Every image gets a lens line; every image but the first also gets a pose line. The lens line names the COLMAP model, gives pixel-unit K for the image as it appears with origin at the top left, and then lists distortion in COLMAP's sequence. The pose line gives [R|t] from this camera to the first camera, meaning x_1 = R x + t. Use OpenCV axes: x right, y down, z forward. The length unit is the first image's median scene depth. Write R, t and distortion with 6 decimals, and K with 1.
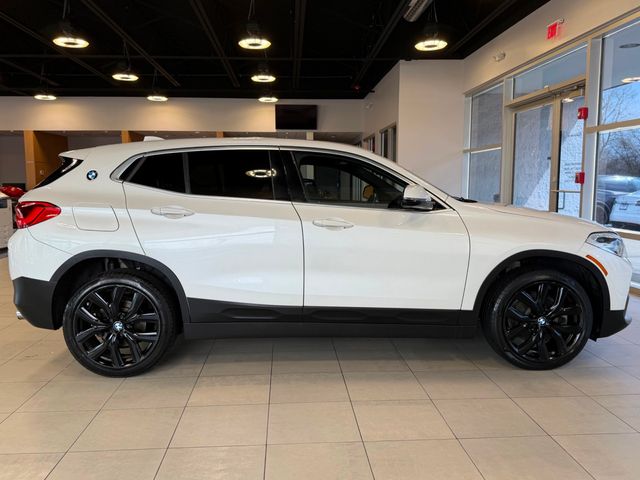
lens RADIAL K [[527.9, 0, 320.0], [0, 527.9, 240.0], [0, 0, 1]] dist [0.153123, -0.277247]
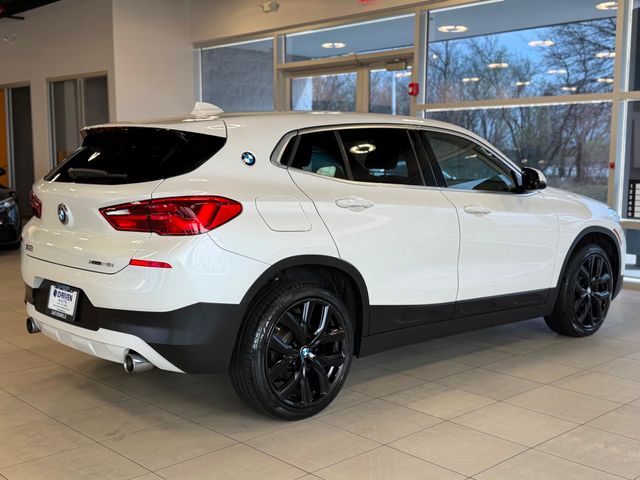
lens RADIAL K [[760.3, 0, 320.0], [0, 760.3, 240.0], [0, 0, 1]] dist [0.188612, -0.422341]
pose [[0.768813, -0.063635, 0.636299, -1.029734], [0.060849, 0.997801, 0.026266, -0.029595], [-0.636572, 0.018524, 0.770995, 0.123869]]
